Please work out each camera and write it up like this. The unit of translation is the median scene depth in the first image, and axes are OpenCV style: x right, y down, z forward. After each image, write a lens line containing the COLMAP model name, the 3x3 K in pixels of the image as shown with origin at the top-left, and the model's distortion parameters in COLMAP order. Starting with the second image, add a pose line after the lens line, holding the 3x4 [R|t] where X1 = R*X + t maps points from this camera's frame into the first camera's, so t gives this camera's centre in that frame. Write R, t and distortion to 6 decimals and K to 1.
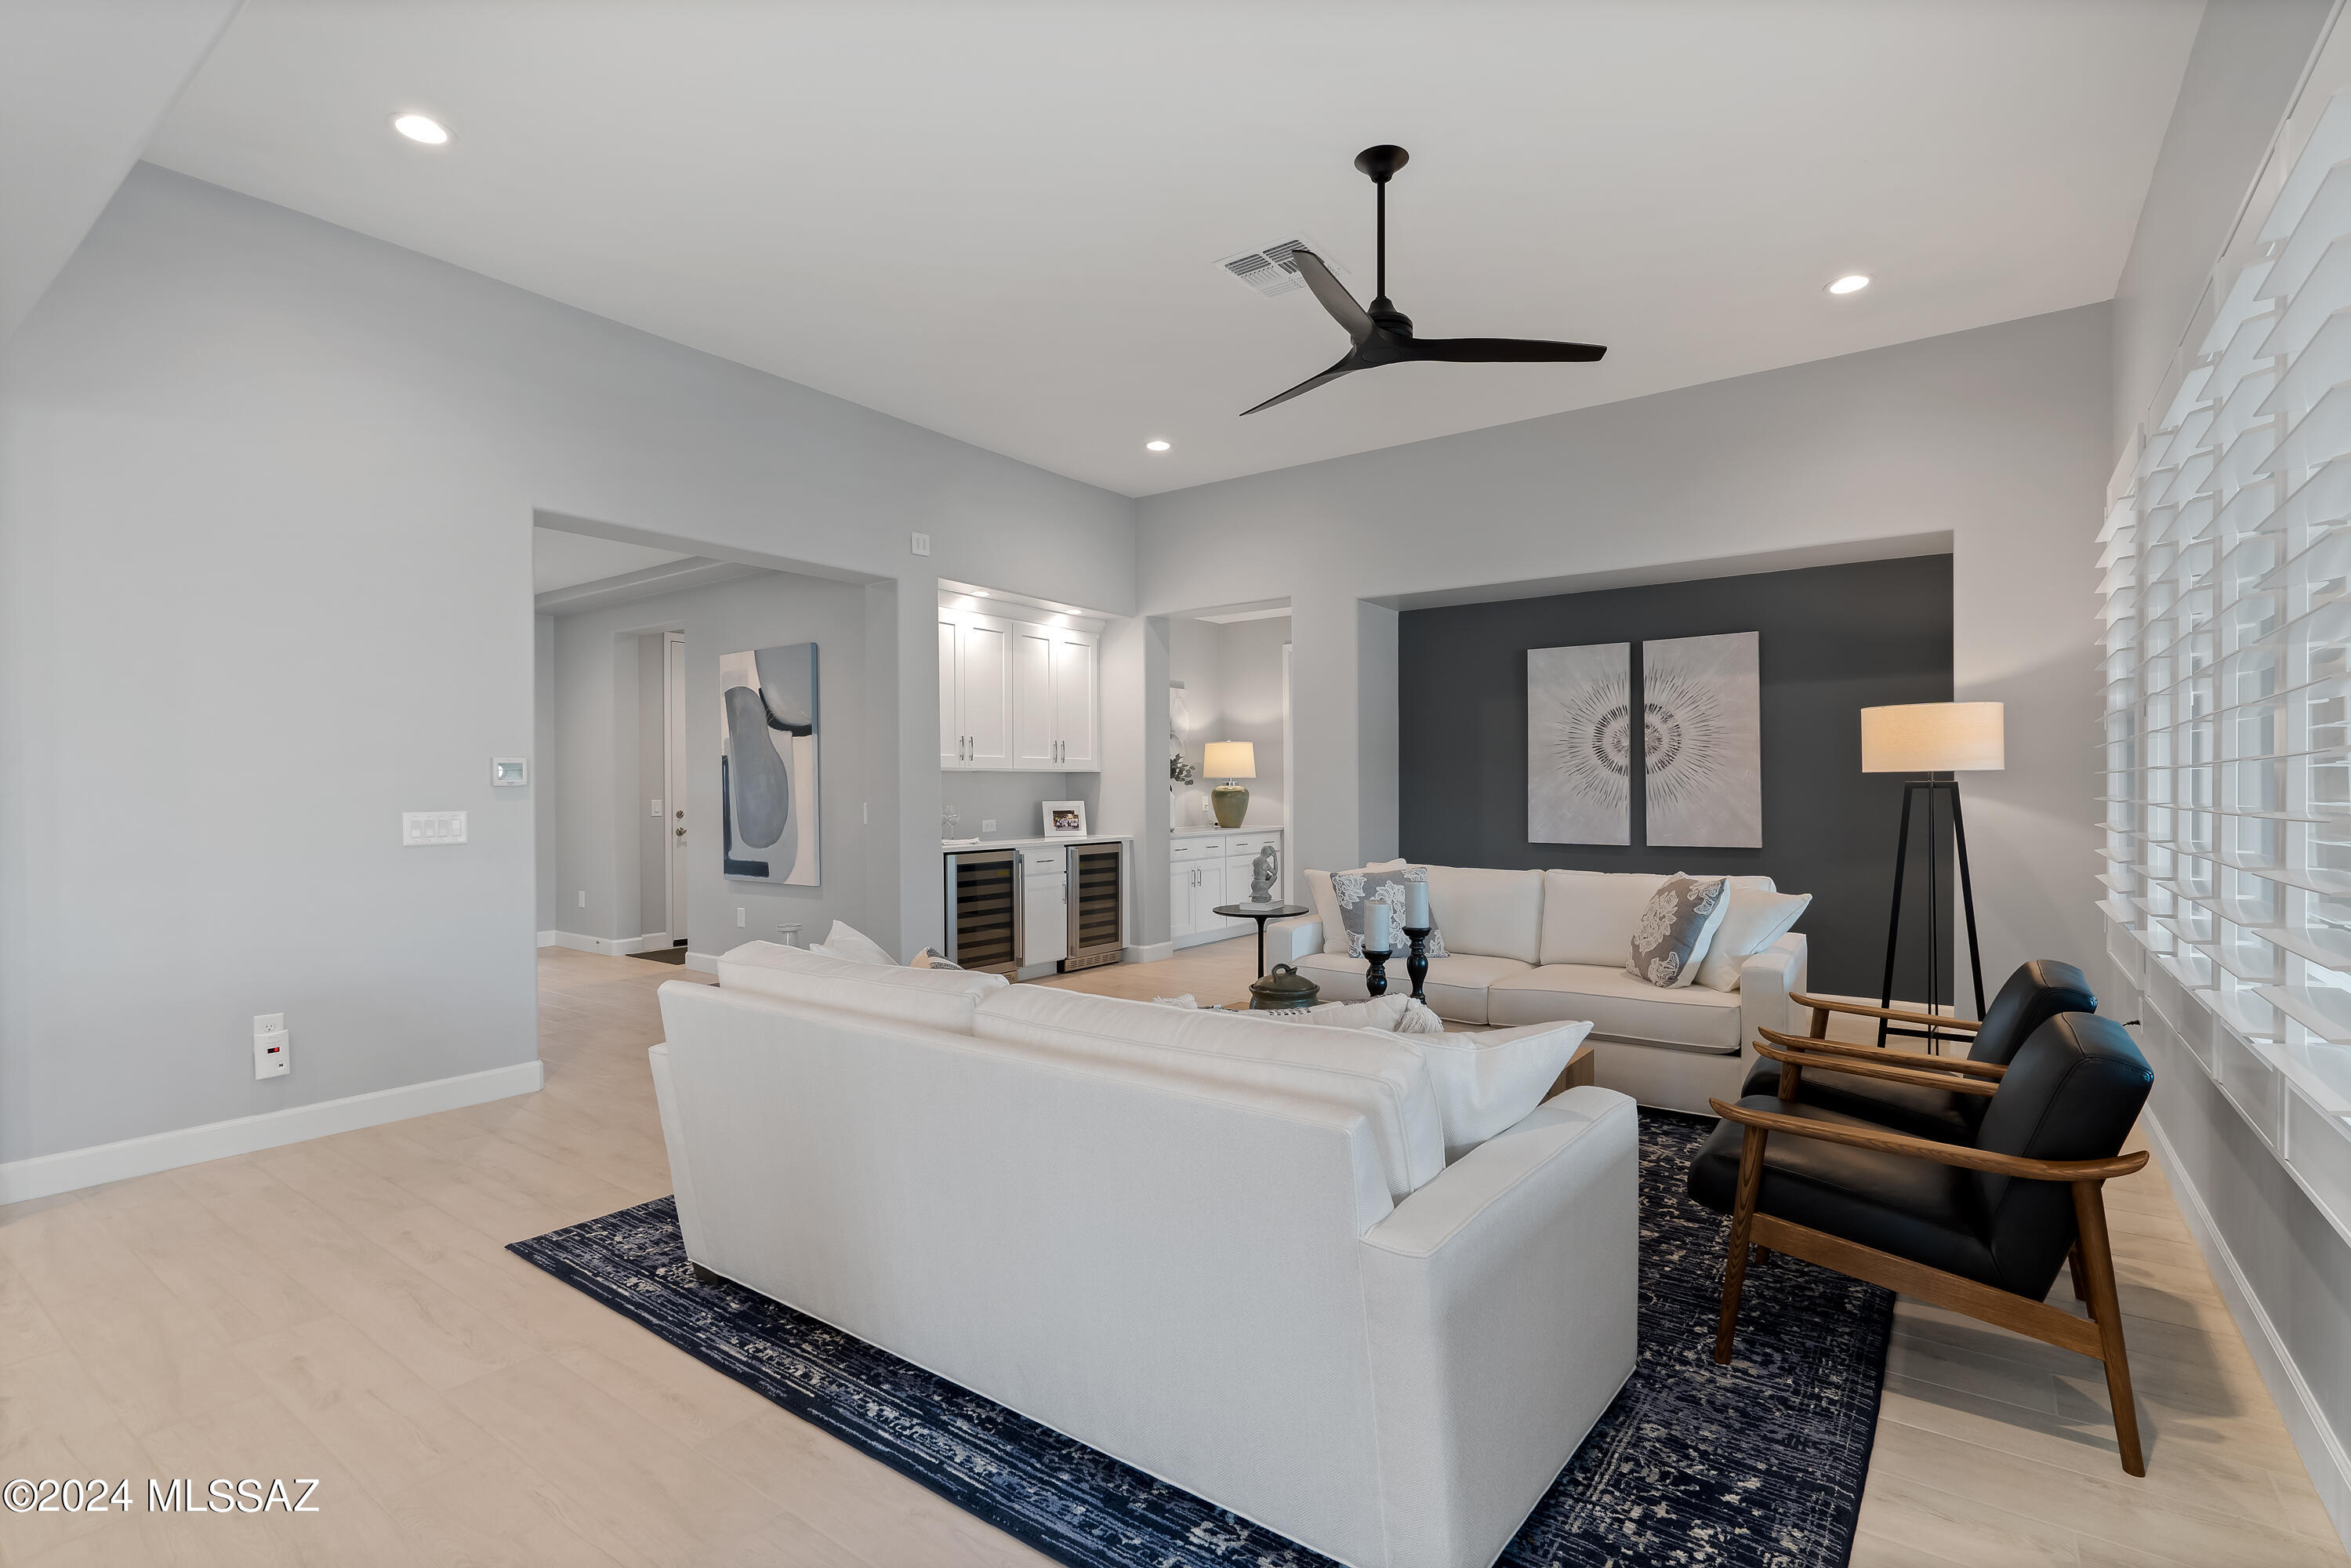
lens RADIAL K [[1085.4, 0, 1176.7], [0, 1085.4, 789.6], [0, 0, 1]] dist [-0.002694, 0.000169]
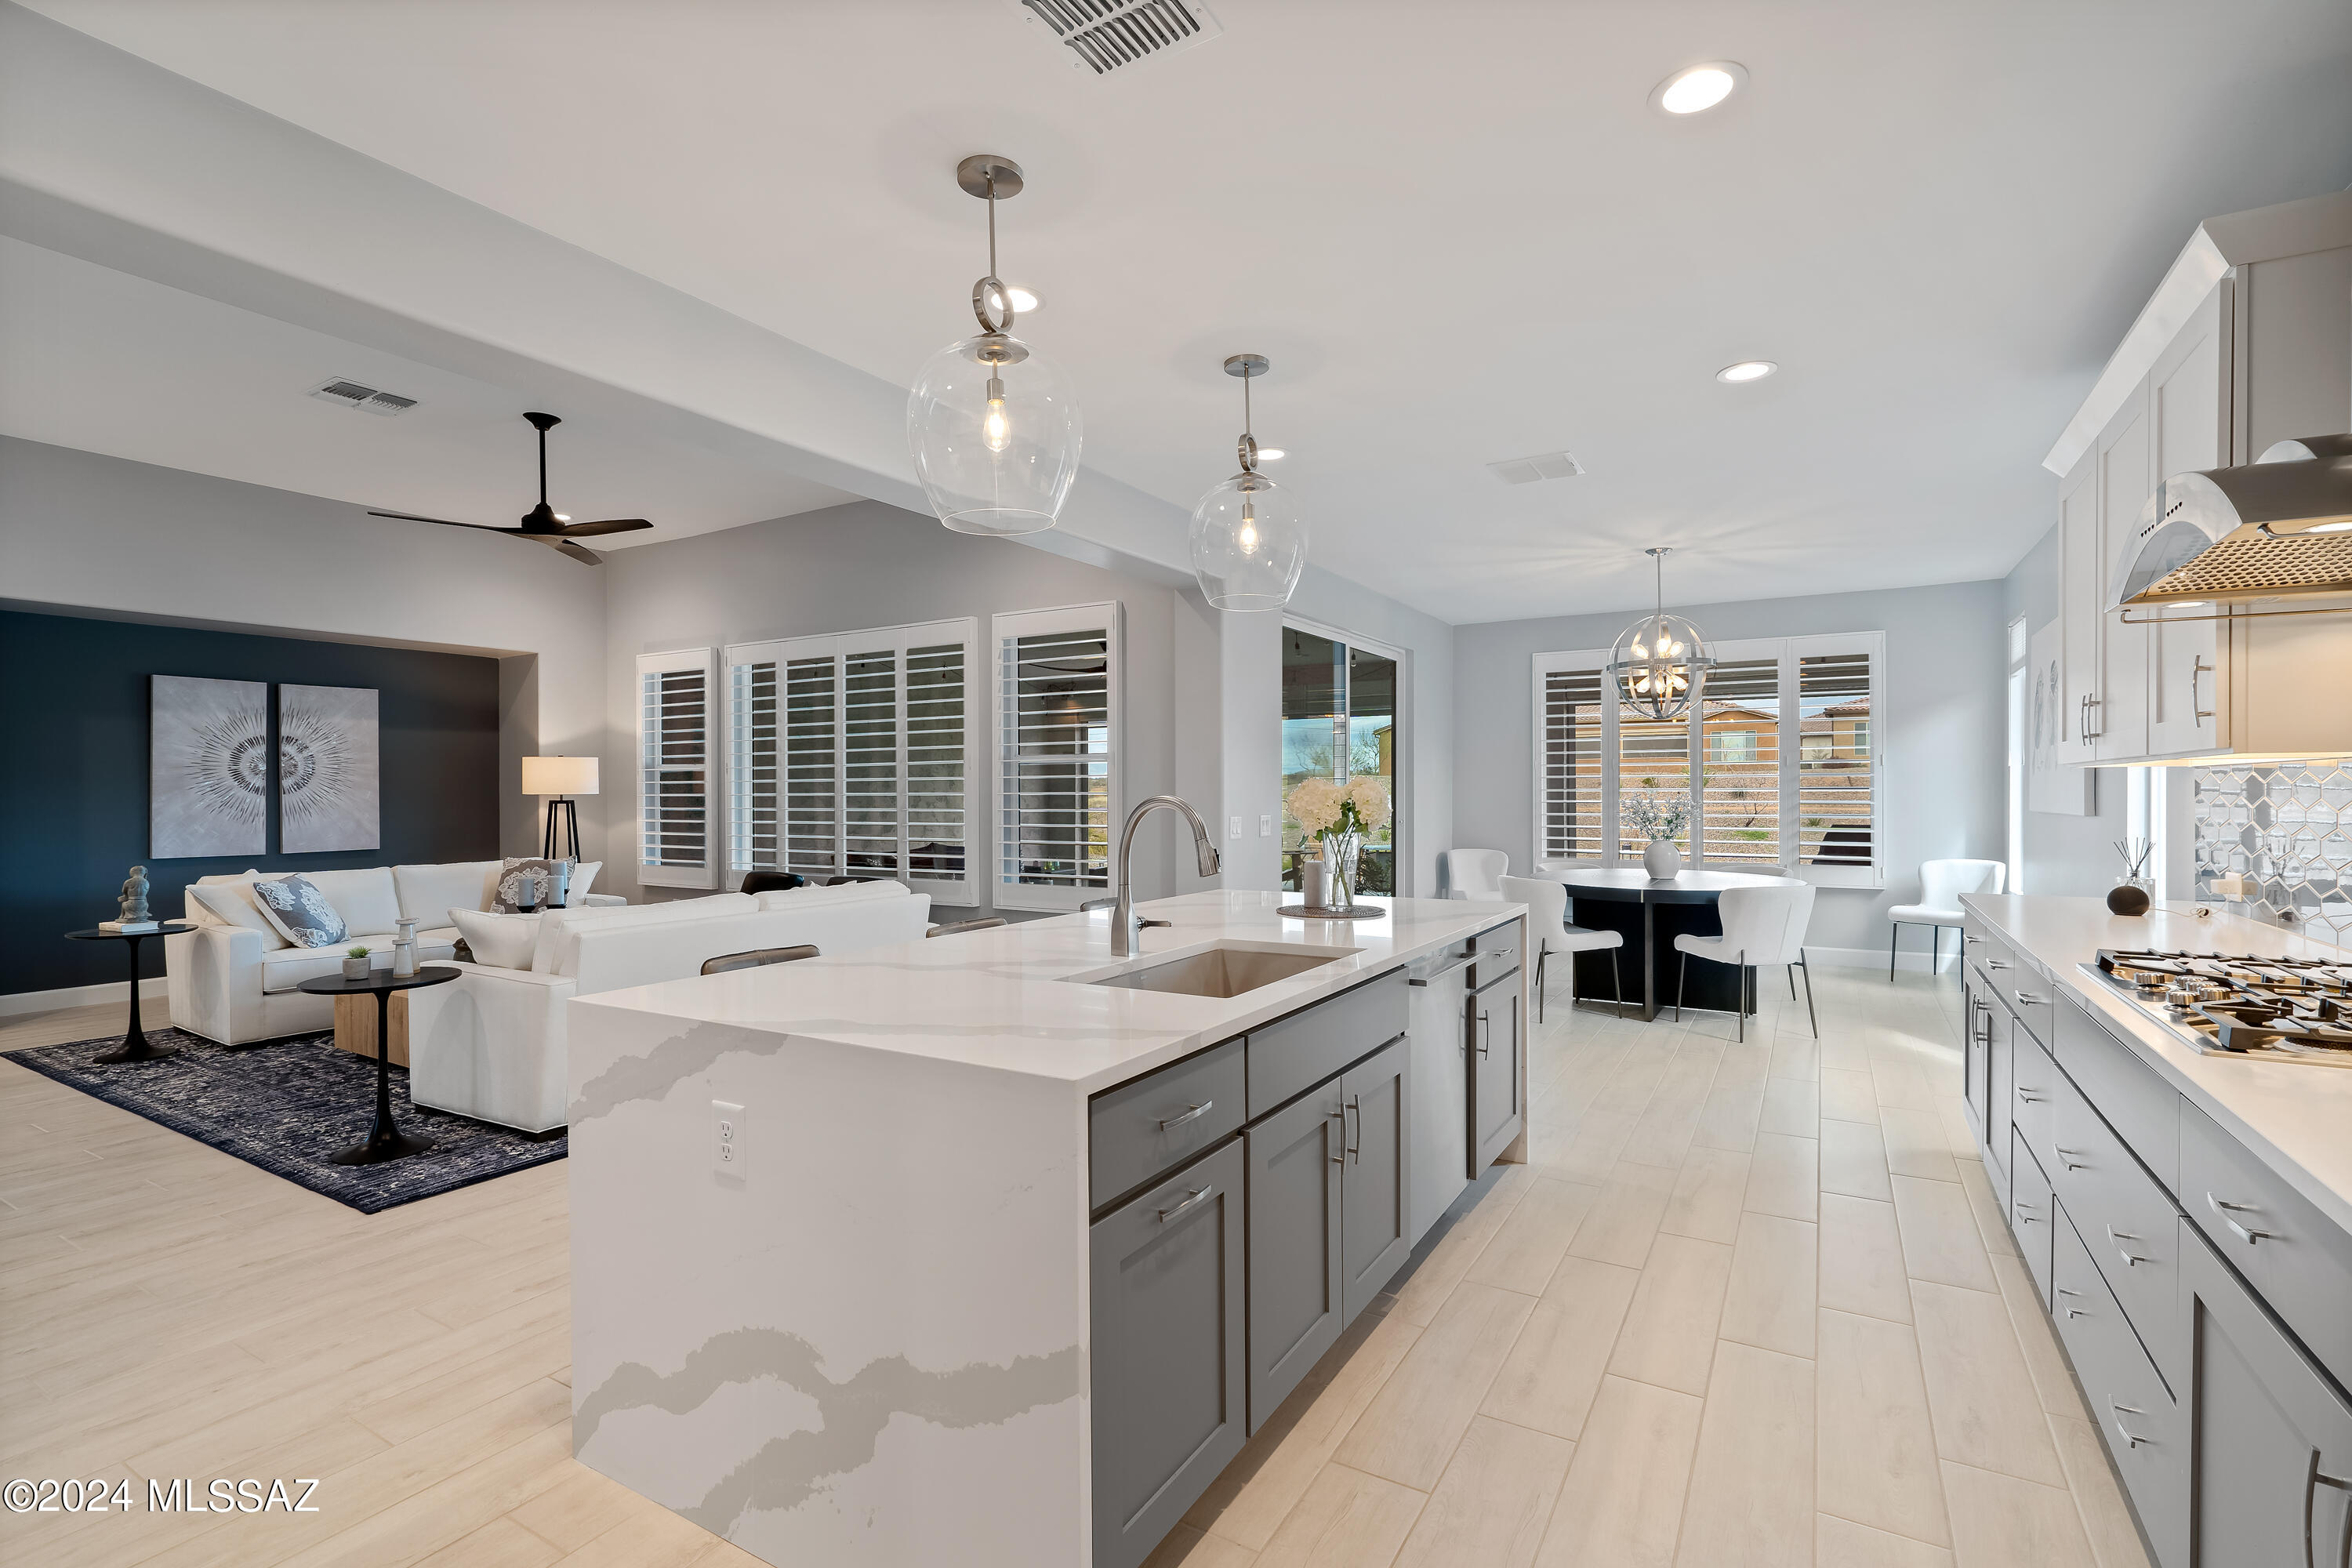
lens RADIAL K [[1085.8, 0, 1177.2], [0, 1085.8, 789.6], [0, 0, 1]] dist [-0.002694, 0.000169]
pose [[-0.091907, 0.006264, 0.995748, -0.859131], [0.007989, 0.999953, -0.005554, -0.004709], [-0.995736, 0.007445, -0.091952, 0.119909]]
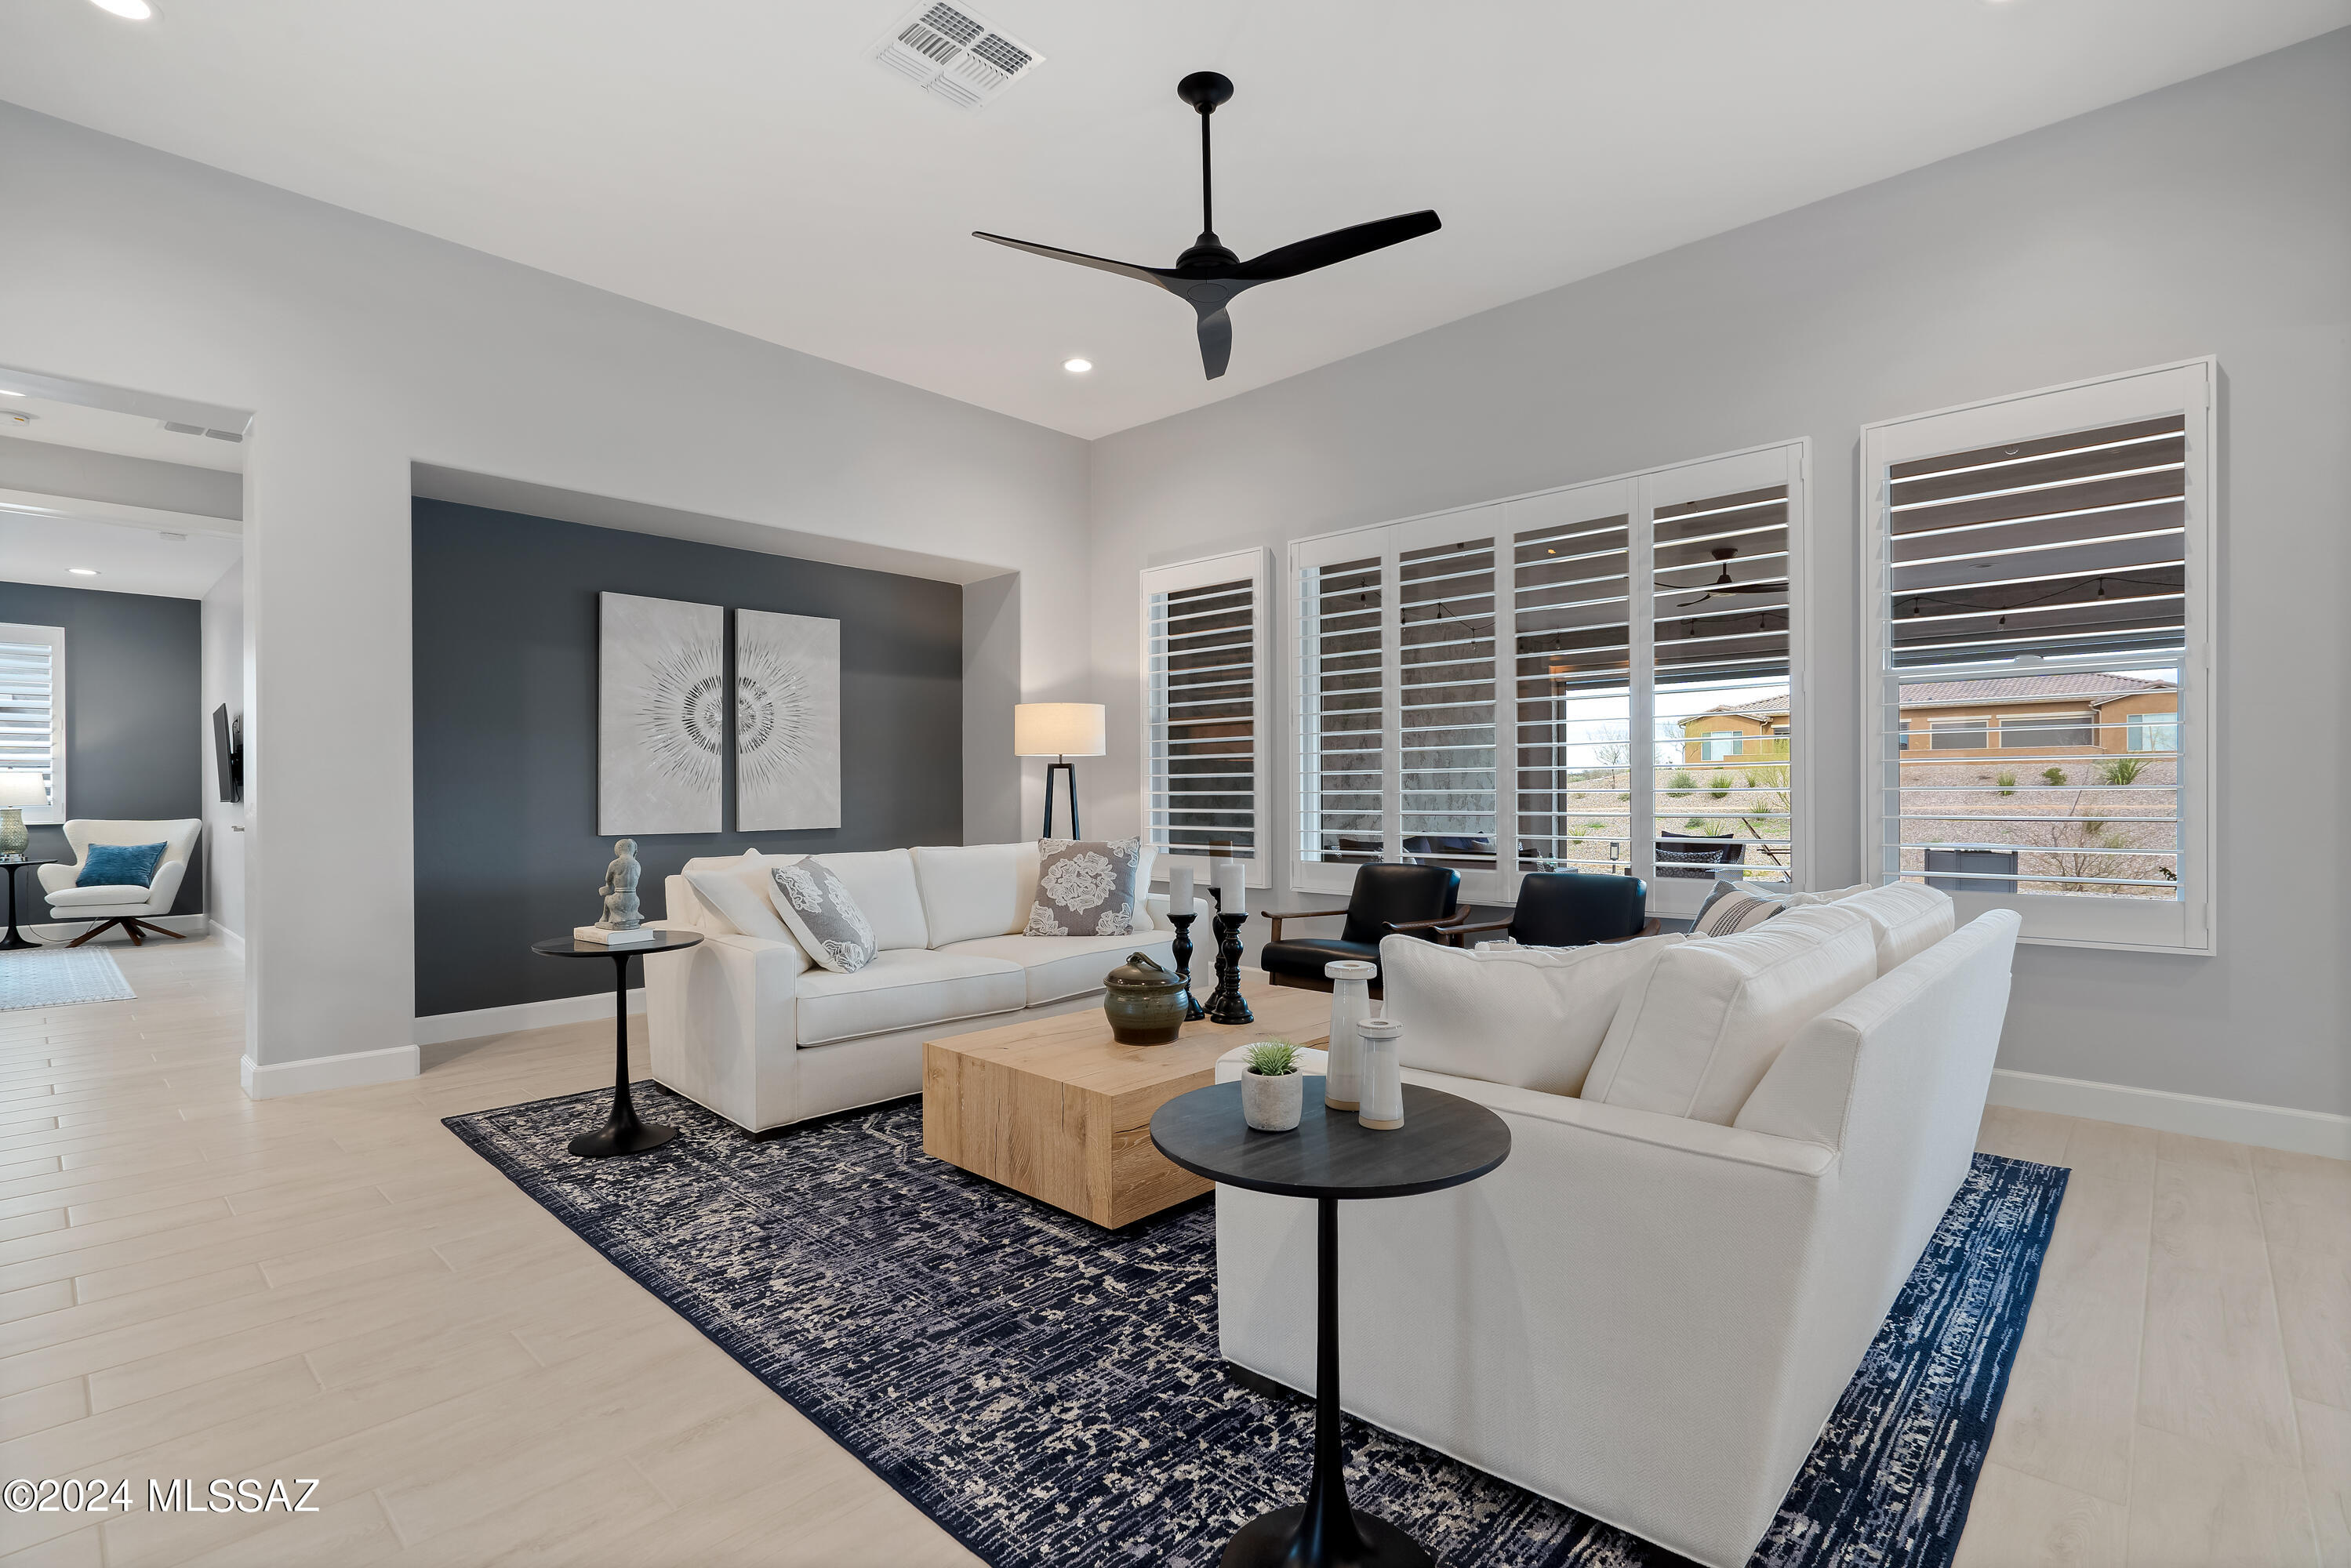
lens RADIAL K [[1085.2, 0, 1176.7], [0, 1085.2, 789.6], [0, 0, 1]] dist [-0.002694, 0.000169]
pose [[0.121774, 0.005370, 0.992543, -0.433859], [0.007889, 0.999949, -0.006378, 0.025168], [-0.992526, 0.008607, 0.121726, 0.521028]]
